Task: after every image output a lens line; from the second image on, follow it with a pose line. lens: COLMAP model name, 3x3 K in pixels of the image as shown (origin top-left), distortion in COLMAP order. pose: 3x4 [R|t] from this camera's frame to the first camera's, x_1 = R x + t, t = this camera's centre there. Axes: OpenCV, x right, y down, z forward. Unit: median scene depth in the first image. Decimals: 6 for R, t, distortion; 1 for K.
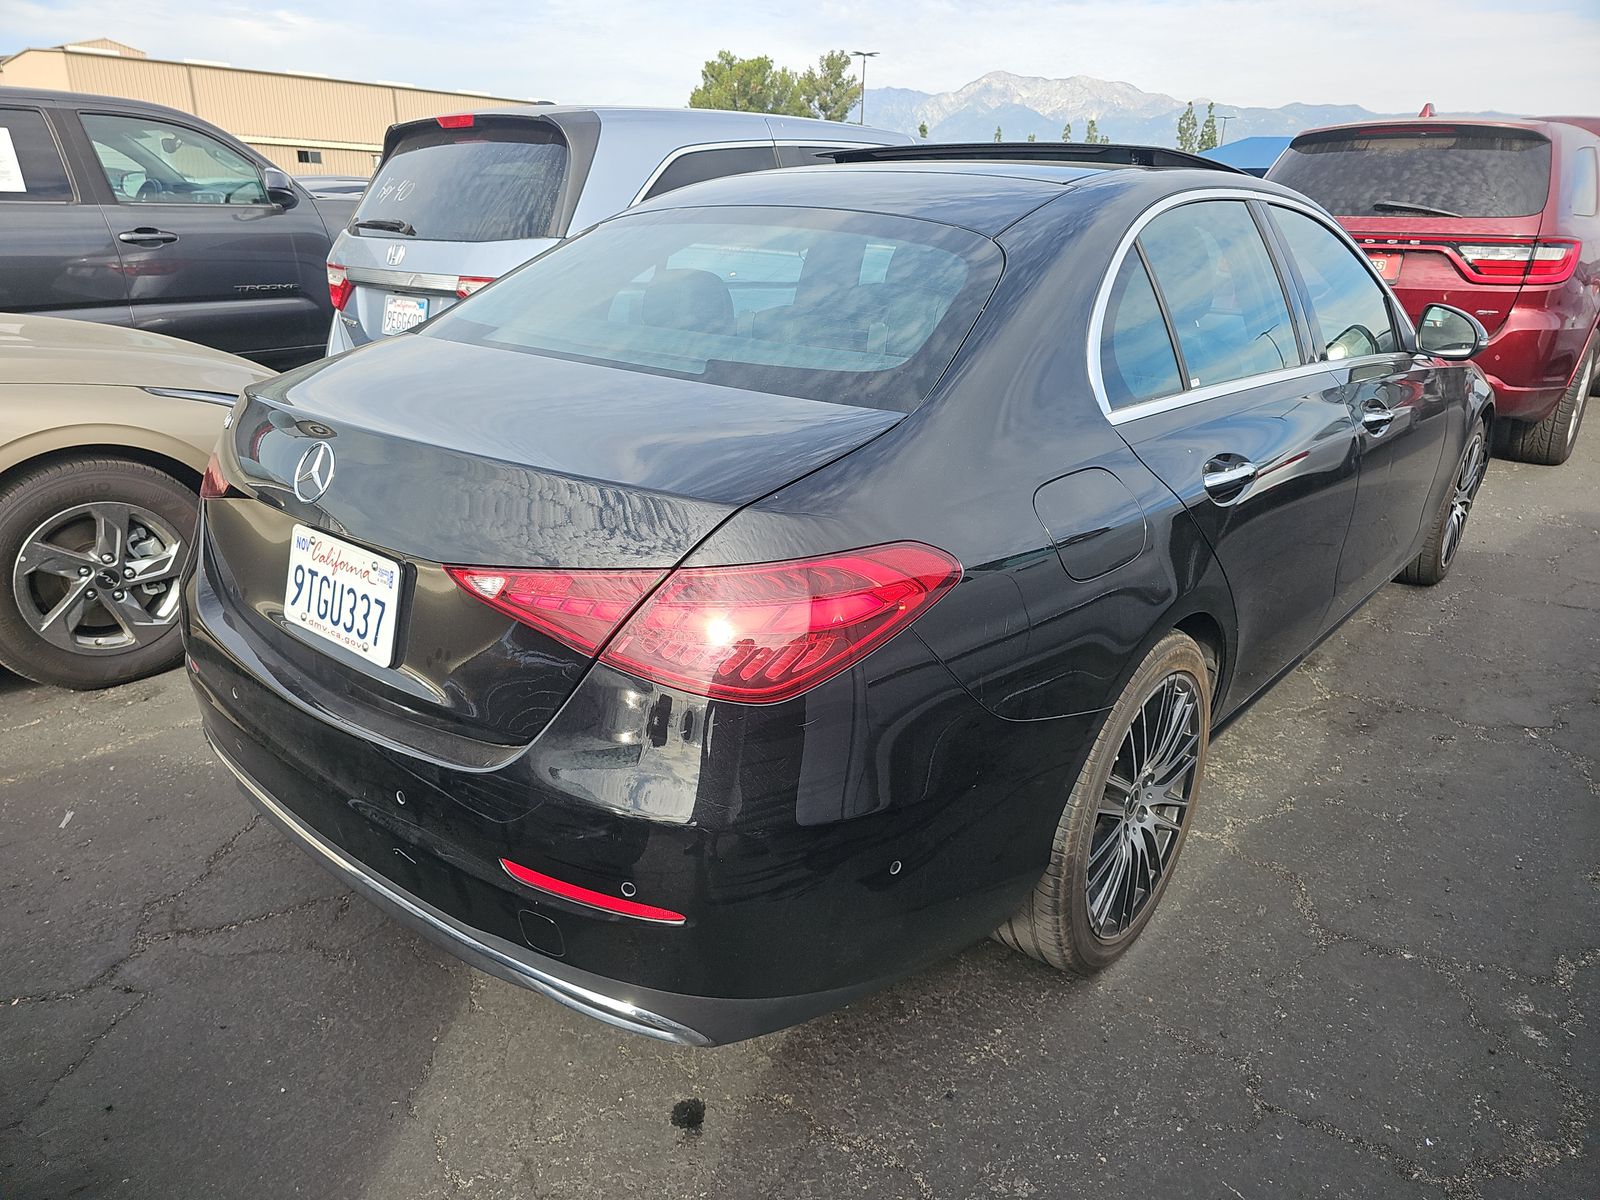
lens RADIAL K [[1169.1, 0, 800.0], [0, 1169.1, 600.0], [0, 0, 1]] dist [0.032885, -0.000028]
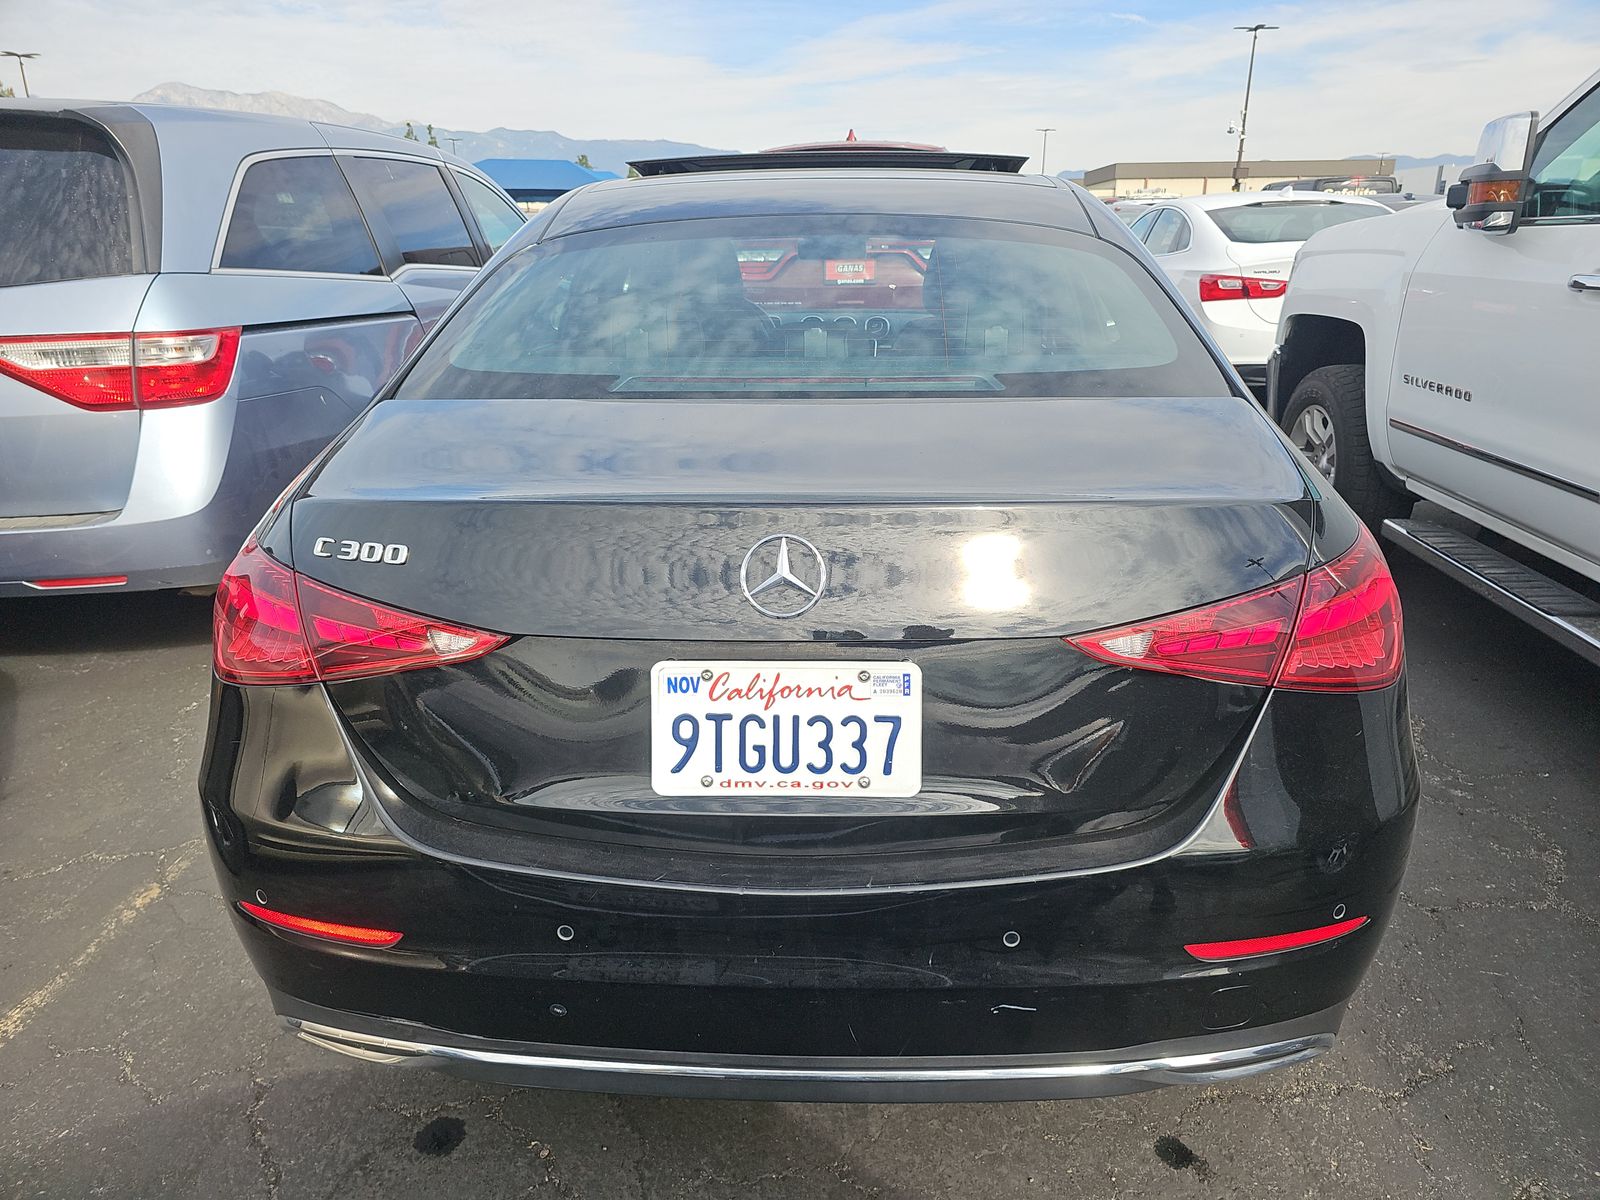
lens RADIAL K [[1166.6, 0, 800.0], [0, 1166.6, 600.0], [0, 0, 1]] dist [0.034474, -0.044409]
pose [[0.760350, -0.221862, 0.610447, -0.807827], [0.231862, 0.970643, 0.063974, -0.129485], [-0.606719, 0.092896, 0.789469, 0.391640]]
